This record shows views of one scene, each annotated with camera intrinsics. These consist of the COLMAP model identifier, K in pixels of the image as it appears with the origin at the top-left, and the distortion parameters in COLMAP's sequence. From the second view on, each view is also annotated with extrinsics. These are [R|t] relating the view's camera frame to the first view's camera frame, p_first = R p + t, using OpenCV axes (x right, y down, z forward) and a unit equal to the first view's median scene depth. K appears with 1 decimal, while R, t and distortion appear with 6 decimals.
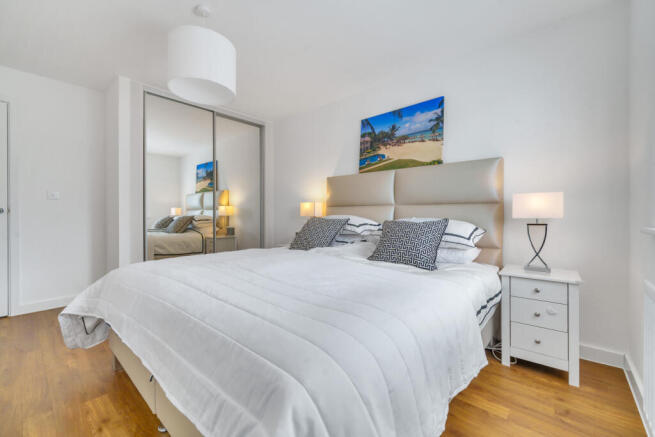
lens RADIAL K [[272.1, 0, 327.1], [0, 272.1, 217.1], [0, 0, 1]] dist [-0.002384, -0.000291]
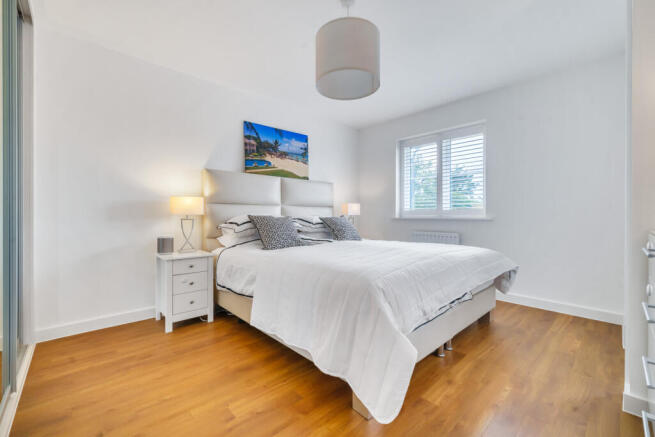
lens RADIAL K [[272.1, 0, 322.8], [0, 272.1, 214.2], [0, 0, 1]] dist [-0.002384, -0.000291]
pose [[0.116756, -0.007669, 0.993131, -0.959679], [0.001695, 0.999970, 0.007522, -0.011575], [-0.993159, 0.000805, 0.116766, 0.648608]]
